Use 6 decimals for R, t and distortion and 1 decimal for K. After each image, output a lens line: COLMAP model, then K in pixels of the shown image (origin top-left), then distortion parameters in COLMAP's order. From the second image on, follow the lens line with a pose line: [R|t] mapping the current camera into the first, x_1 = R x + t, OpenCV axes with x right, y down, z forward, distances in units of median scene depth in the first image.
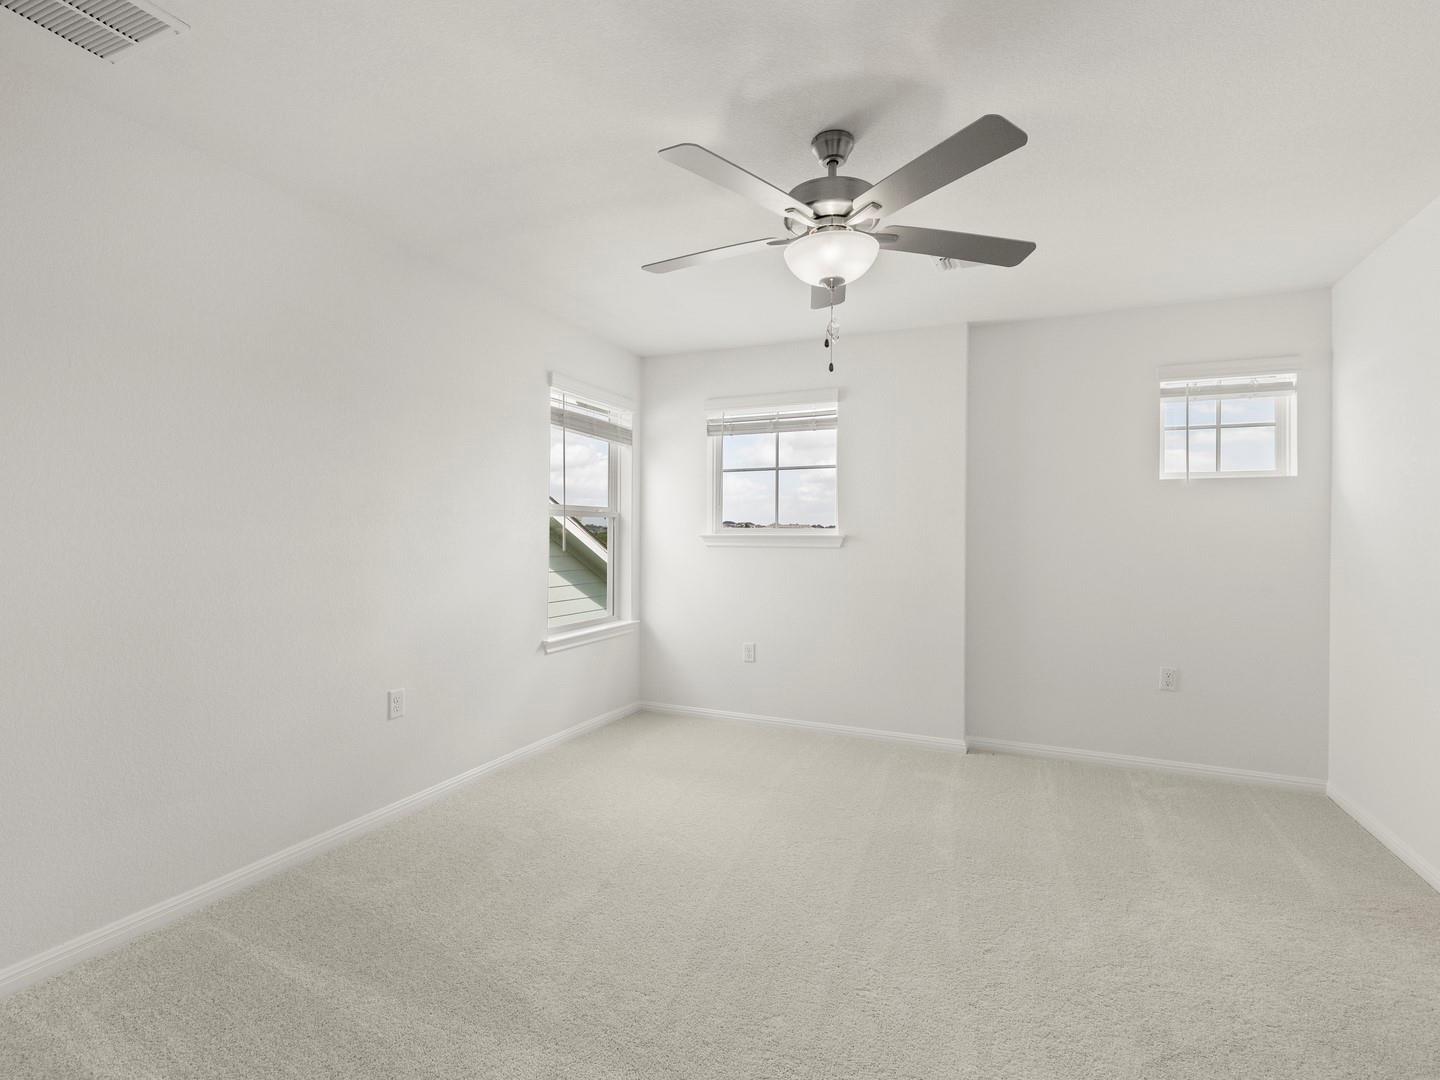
lens RADIAL K [[680.3, 0, 721.5], [0, 680.3, 538.5], [0, 0, 1]] dist [-0.001385, 0.000778]
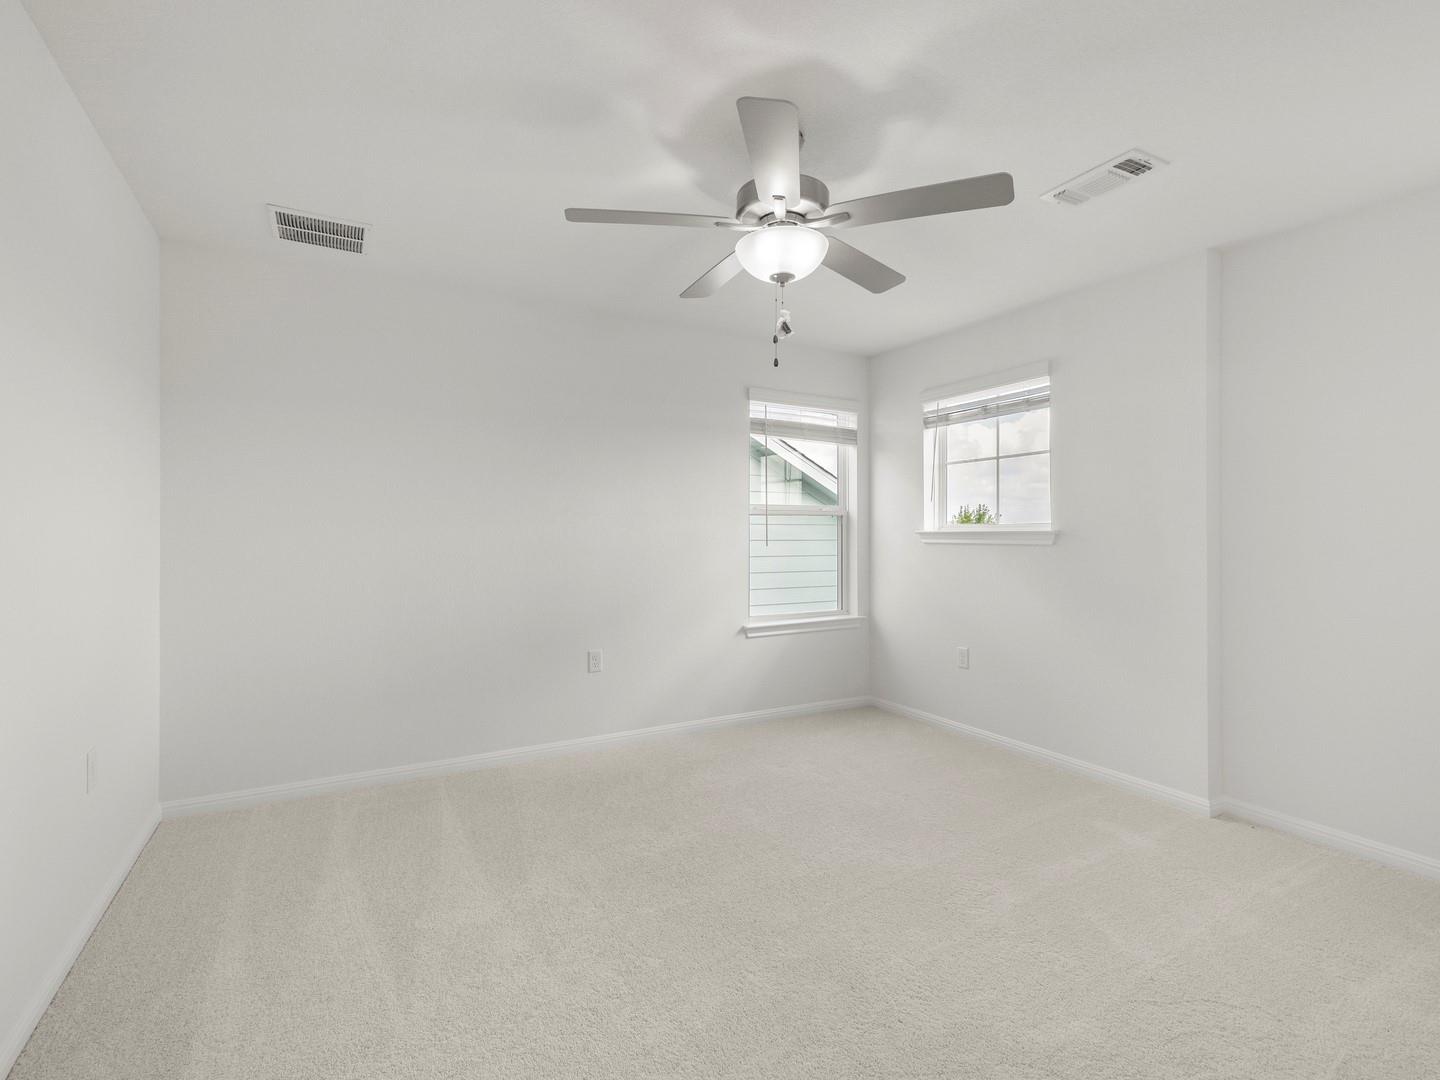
lens RADIAL K [[680.3, 0, 743.8], [0, 680.3, 541.3], [0, 0, 1]] dist [-0.001385, 0.000778]
pose [[0.808965, 0.002104, -0.587852, 0.365630], [-0.000446, 0.999996, 0.002966, 0.005871], [0.587856, -0.002138, 0.808963, 0.076975]]
